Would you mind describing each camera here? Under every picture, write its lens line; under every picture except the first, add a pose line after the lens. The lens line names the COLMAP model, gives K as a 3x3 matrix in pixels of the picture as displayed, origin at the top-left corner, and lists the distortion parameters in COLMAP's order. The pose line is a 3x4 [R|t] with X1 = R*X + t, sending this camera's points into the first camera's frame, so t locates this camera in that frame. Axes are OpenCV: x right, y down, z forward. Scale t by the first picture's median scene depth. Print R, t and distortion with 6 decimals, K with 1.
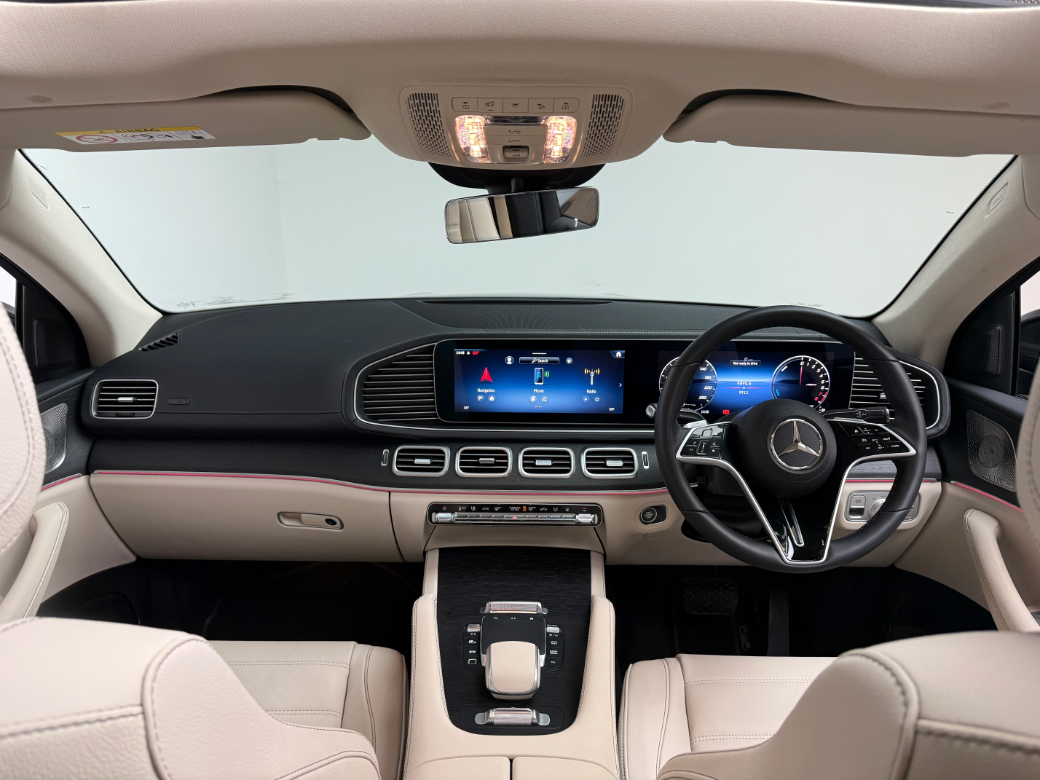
lens RADIAL K [[746.9, 0, 497.5], [0, 746.9, 387.4], [0, 0, 1]] dist [0.026872, -0.027900]
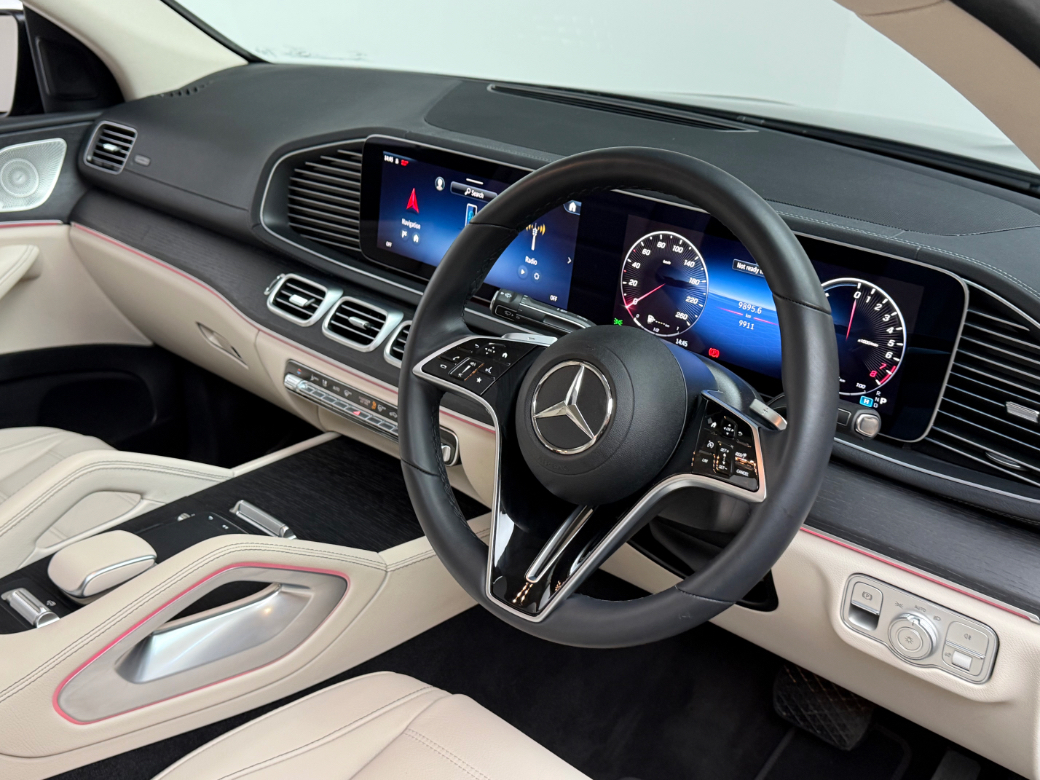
lens RADIAL K [[1118.8, 0, 525.0], [0, 1118.8, 395.4], [0, 0, 1]] dist [0.101413, 0.000000]
pose [[0.765830, 0.288925, -0.574479, 0.687753], [-0.219863, 0.957184, 0.188305, -0.061175], [0.604288, -0.017903, 0.796565, 0.279044]]
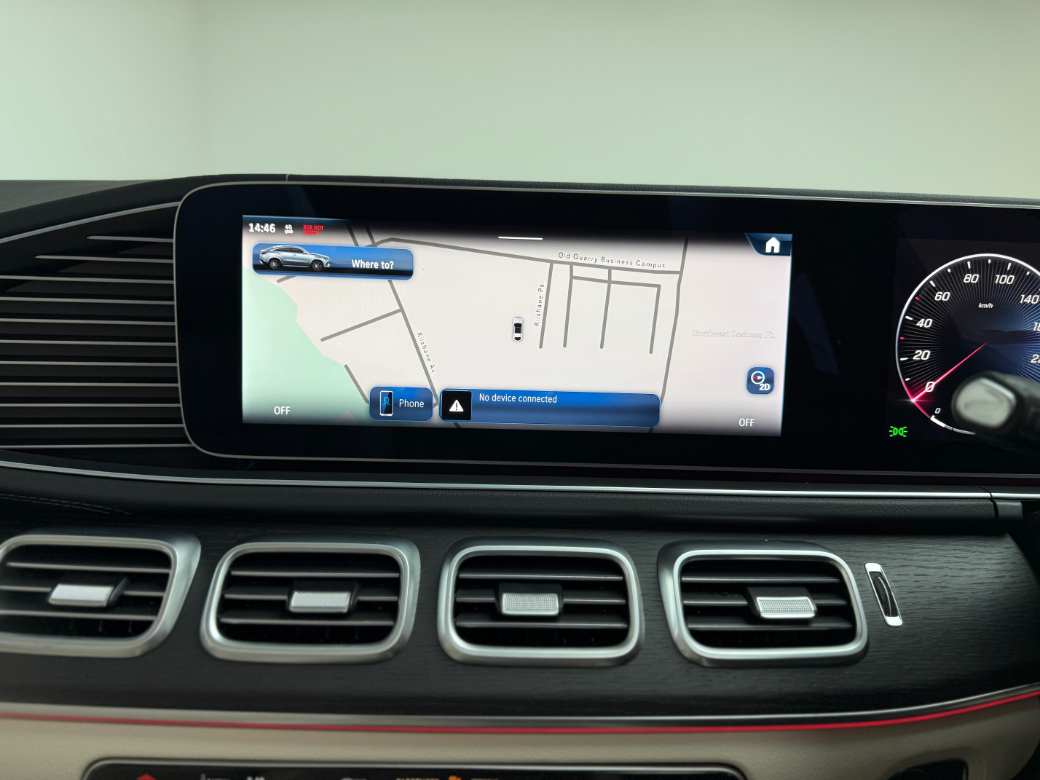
lens RADIAL K [[746.9, 0, 521.1], [0, 746.9, 381.2], [0, 0, 1]] dist [0.026872, -0.027900]
pose [[0.998225, 0.022128, 0.055298, 0.040181], [-0.017190, 0.995952, -0.088226, 0.042969], [-0.057026, 0.087119, 0.994564, 0.703087]]
